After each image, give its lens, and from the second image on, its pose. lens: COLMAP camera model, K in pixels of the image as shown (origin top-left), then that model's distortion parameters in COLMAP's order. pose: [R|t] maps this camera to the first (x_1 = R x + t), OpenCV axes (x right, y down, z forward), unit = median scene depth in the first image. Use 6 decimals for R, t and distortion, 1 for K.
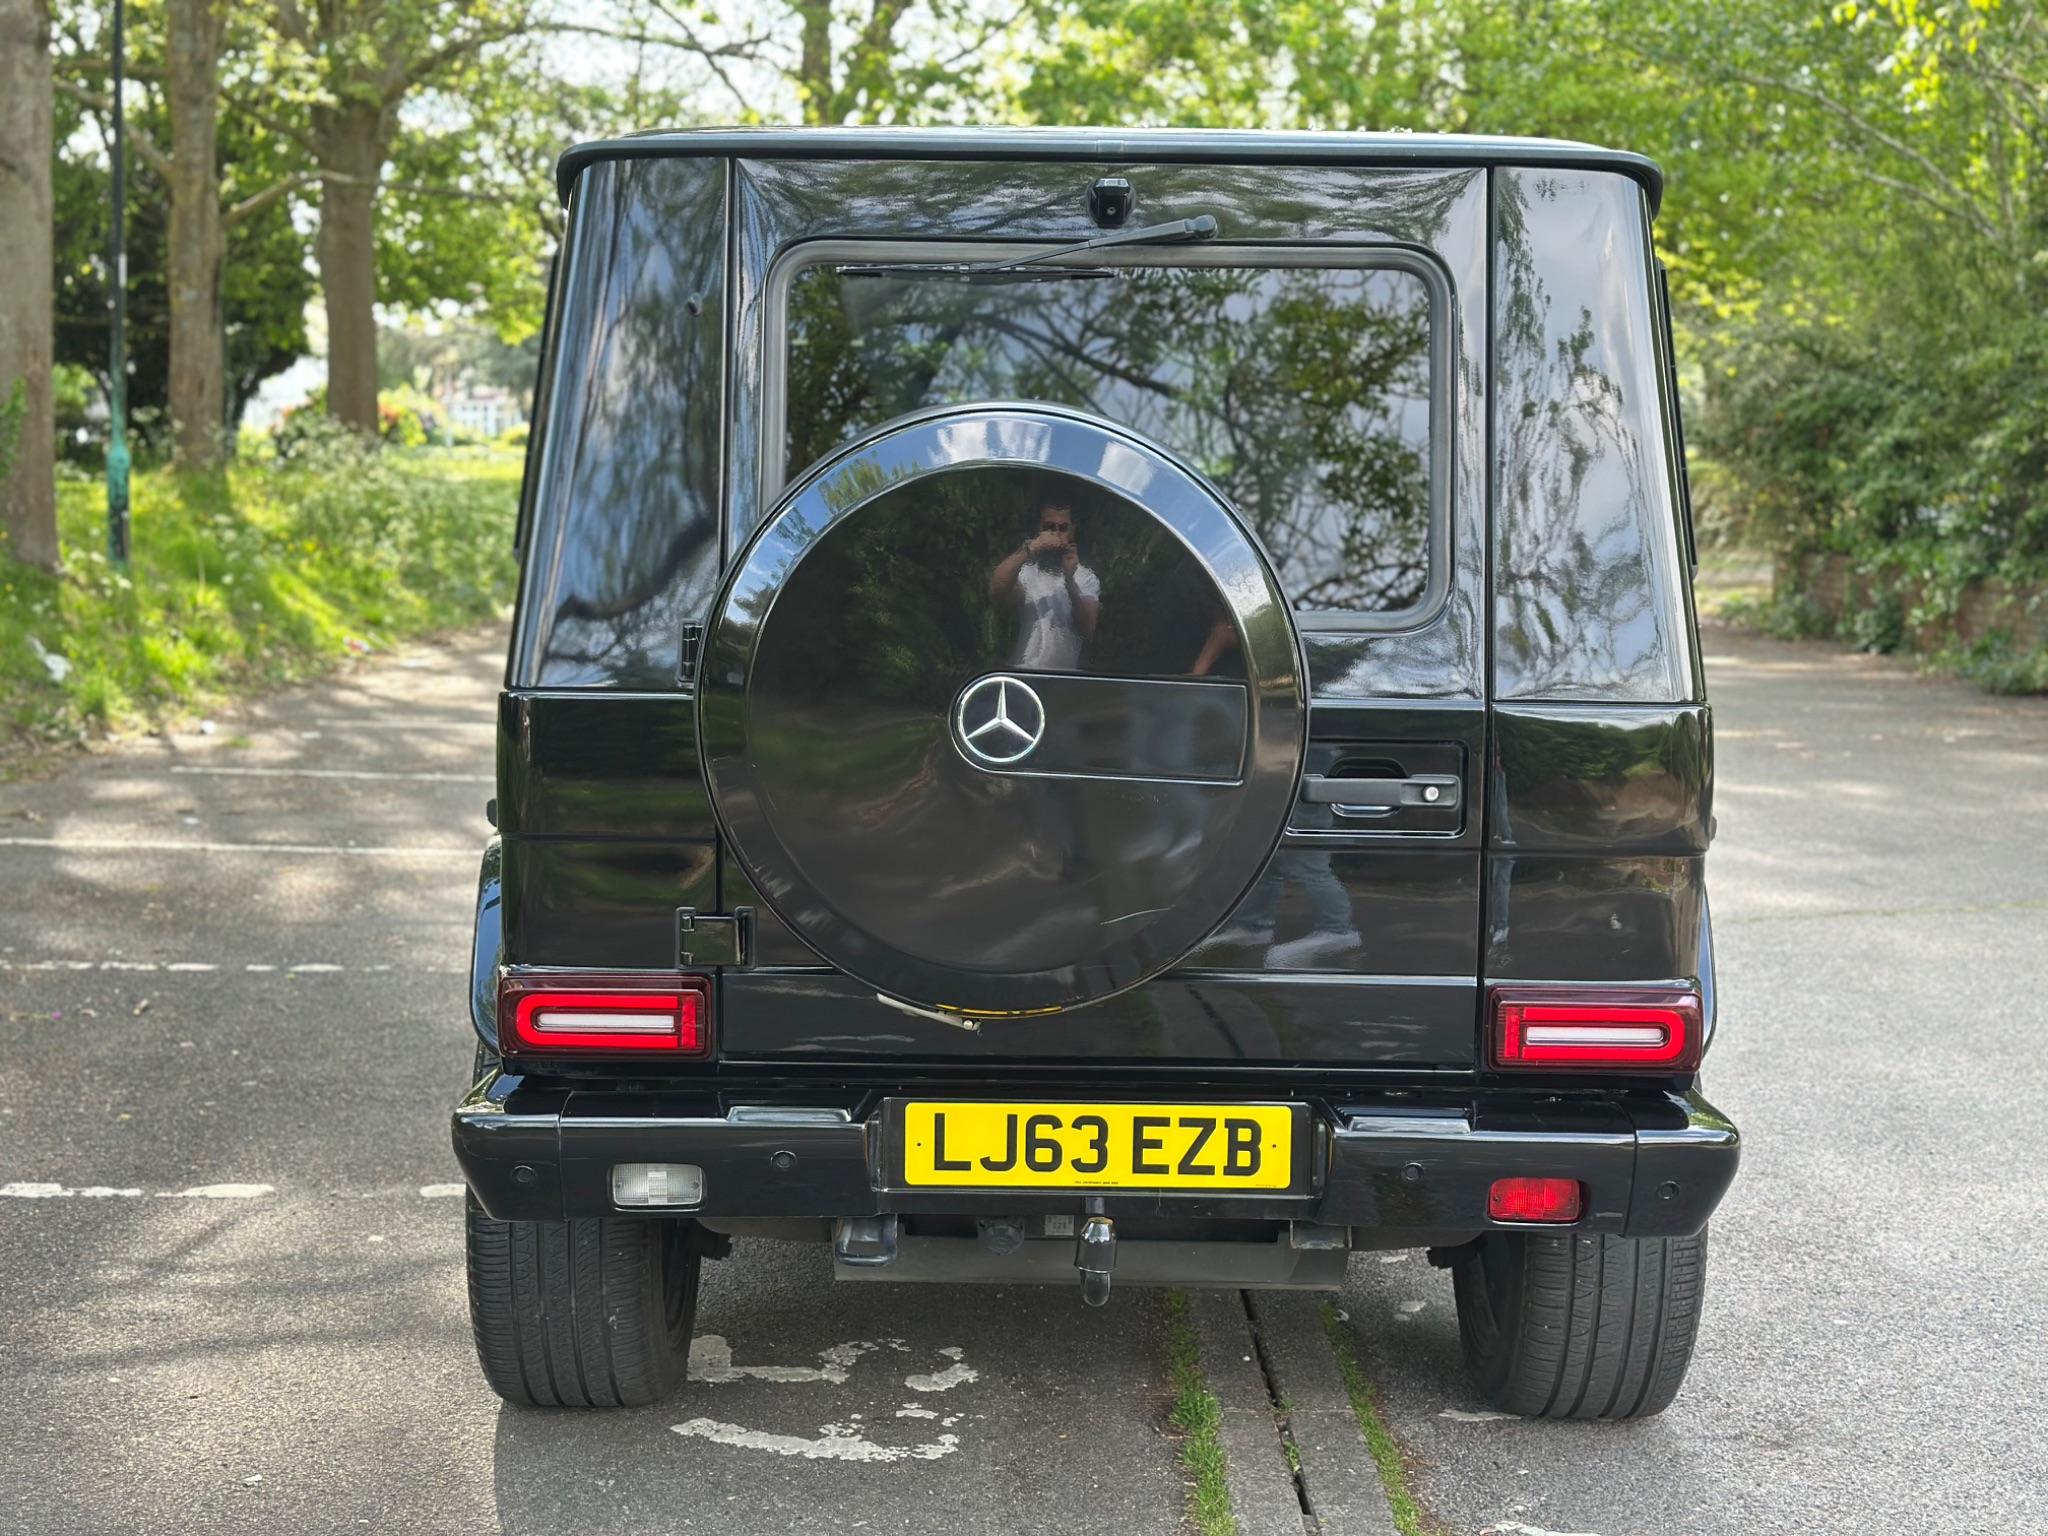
lens RADIAL K [[2849.9, 0, 1029.0], [0, 2849.9, 752.9], [0, 0, 1]] dist [0.115966, 0.000000]
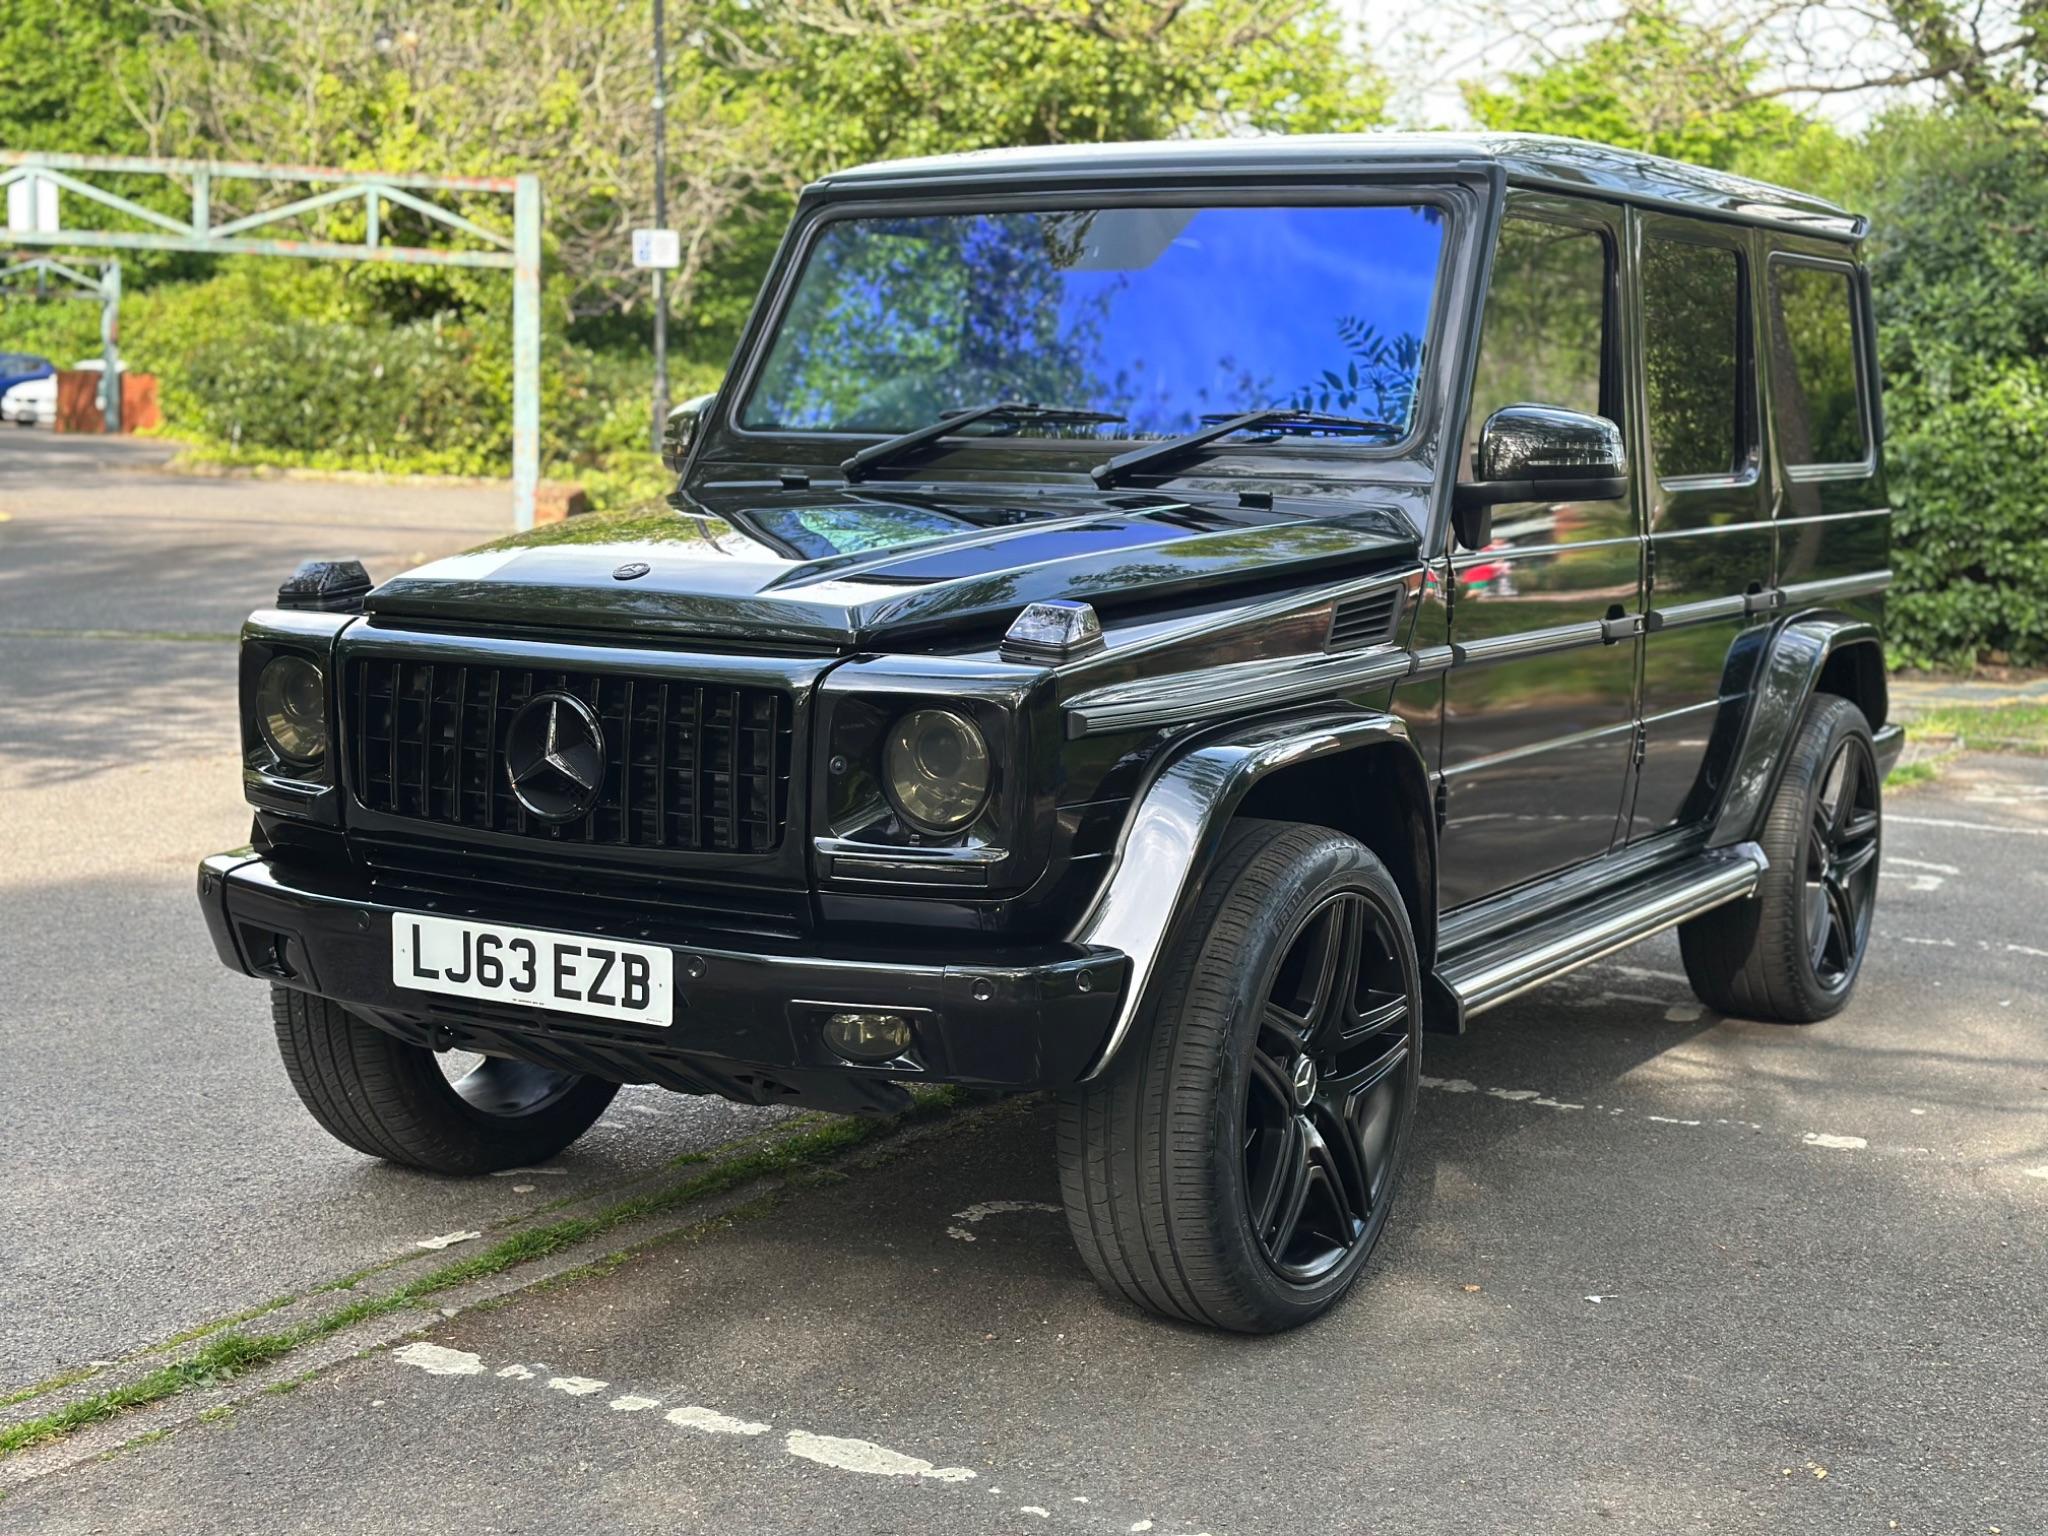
lens RADIAL K [[2849.9, 0, 1024.8], [0, 2849.9, 782.5], [0, 0, 1]] dist [0.115966, 0.000000]
pose [[0.859136, 0.063509, -0.507791, 0.721849], [-0.051329, 0.997960, 0.037971, 0.018348], [0.509166, -0.006557, 0.860643, 0.174106]]
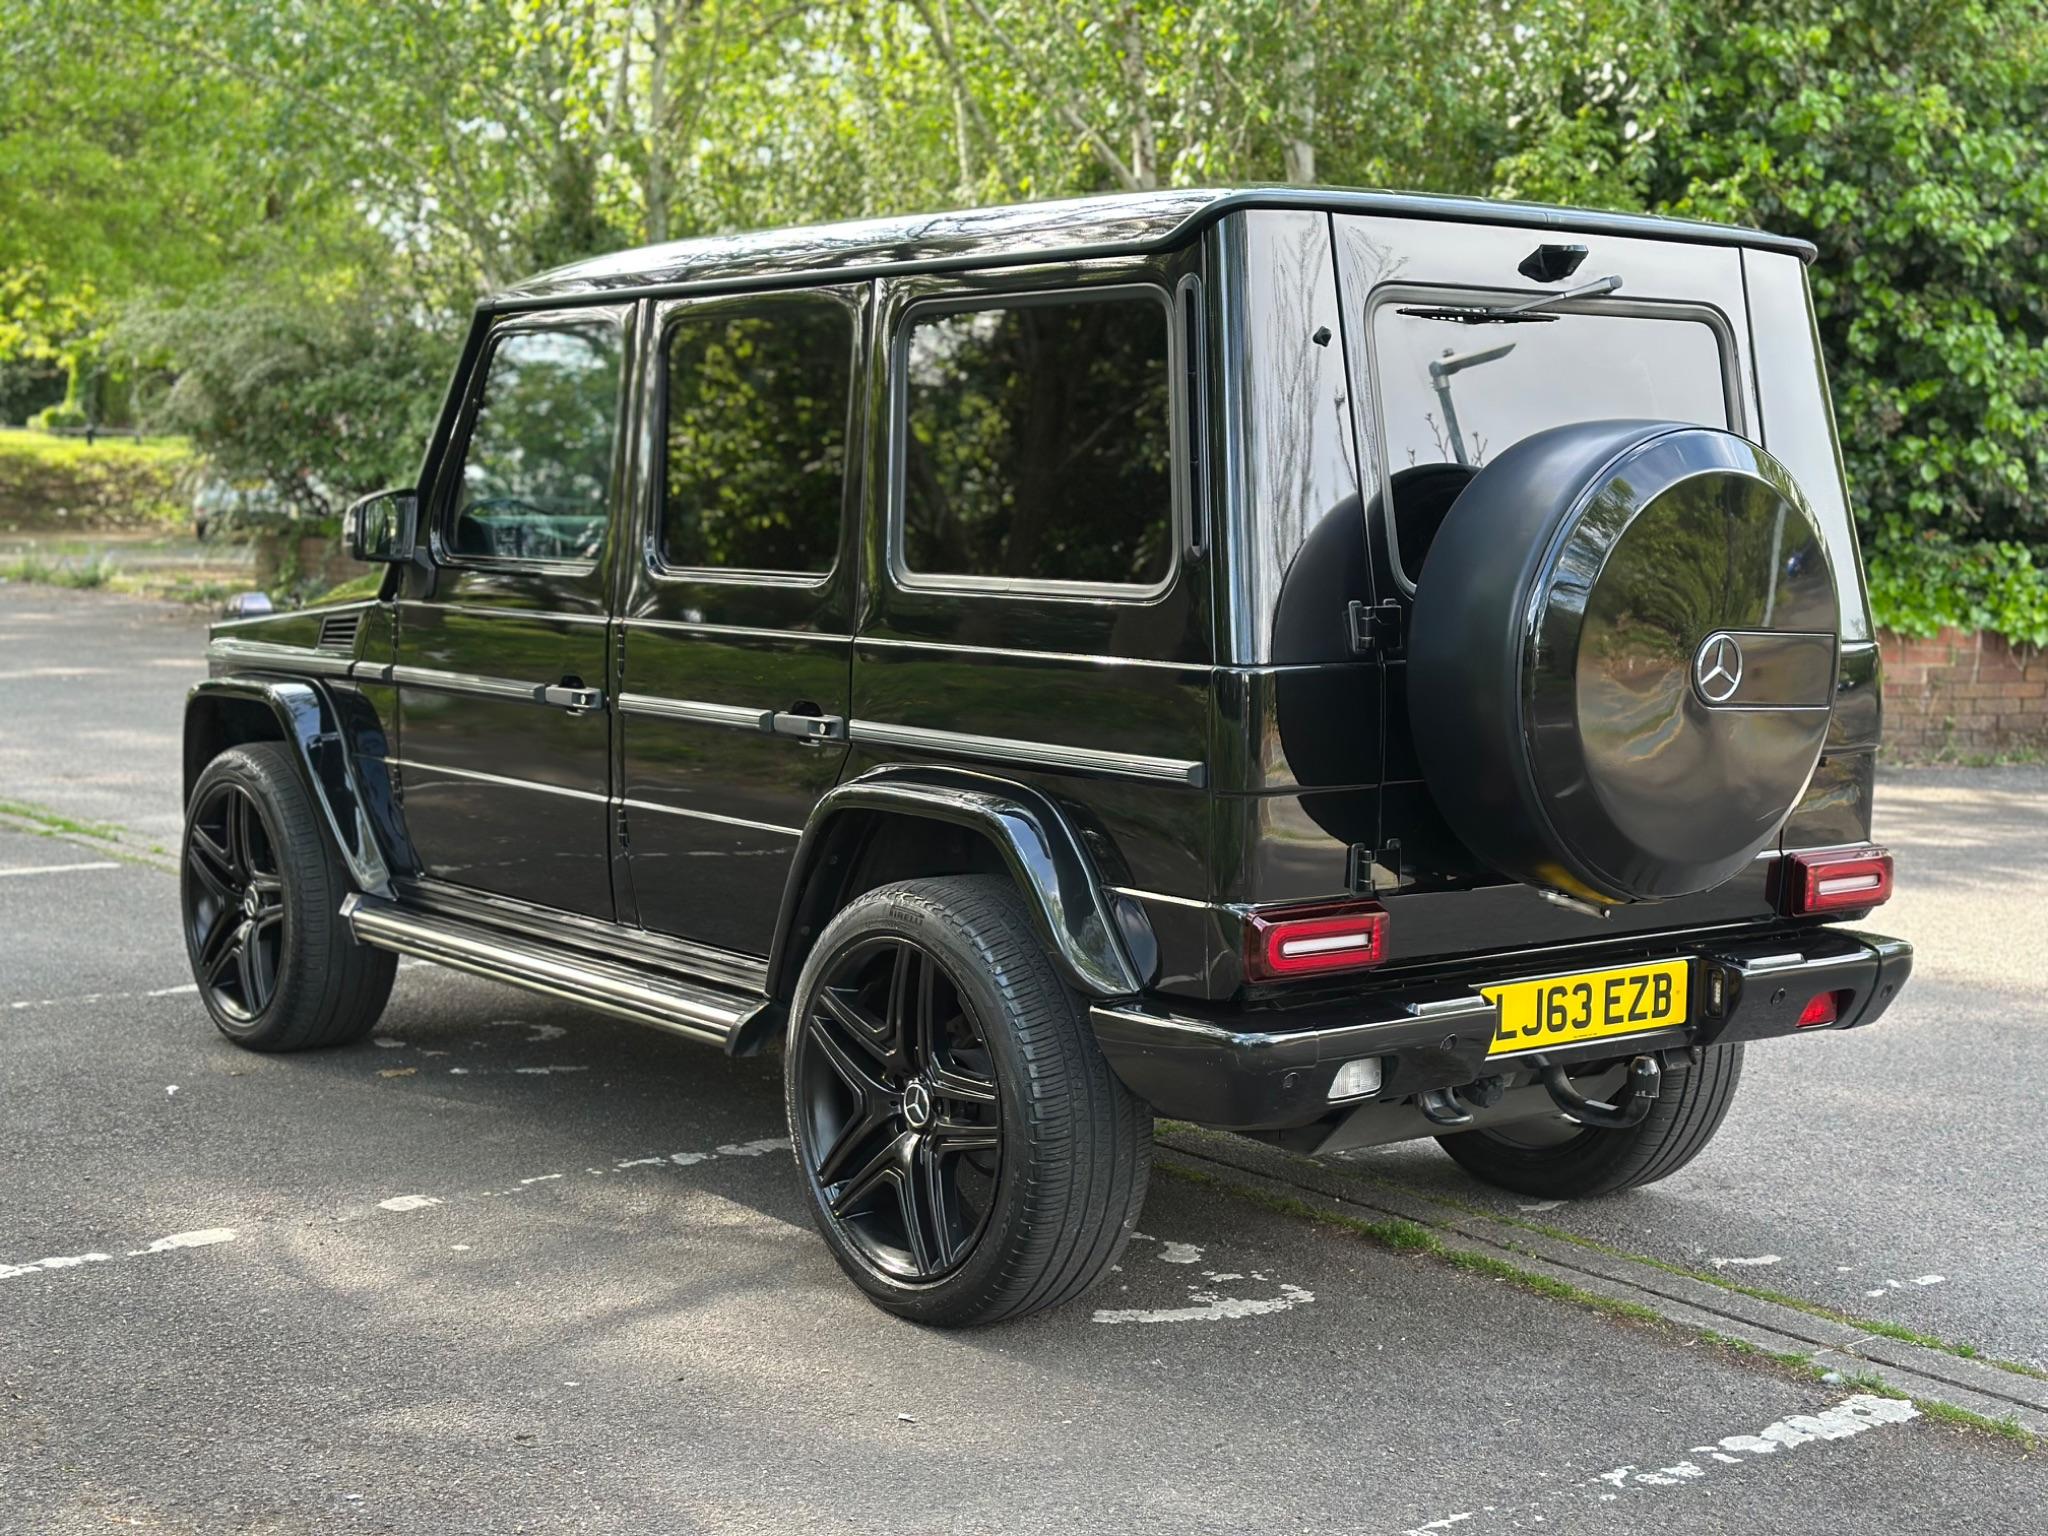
lens RADIAL K [[2849.9, 0, 1011.7], [0, 2849.9, 764.3], [0, 0, 1]] dist [0.115966, 0.000000]
pose [[0.793004, -0.061366, 0.606117, -0.944910], [0.055410, 0.998055, 0.028553, -0.020589], [-0.606691, 0.010942, 0.794862, 0.139686]]
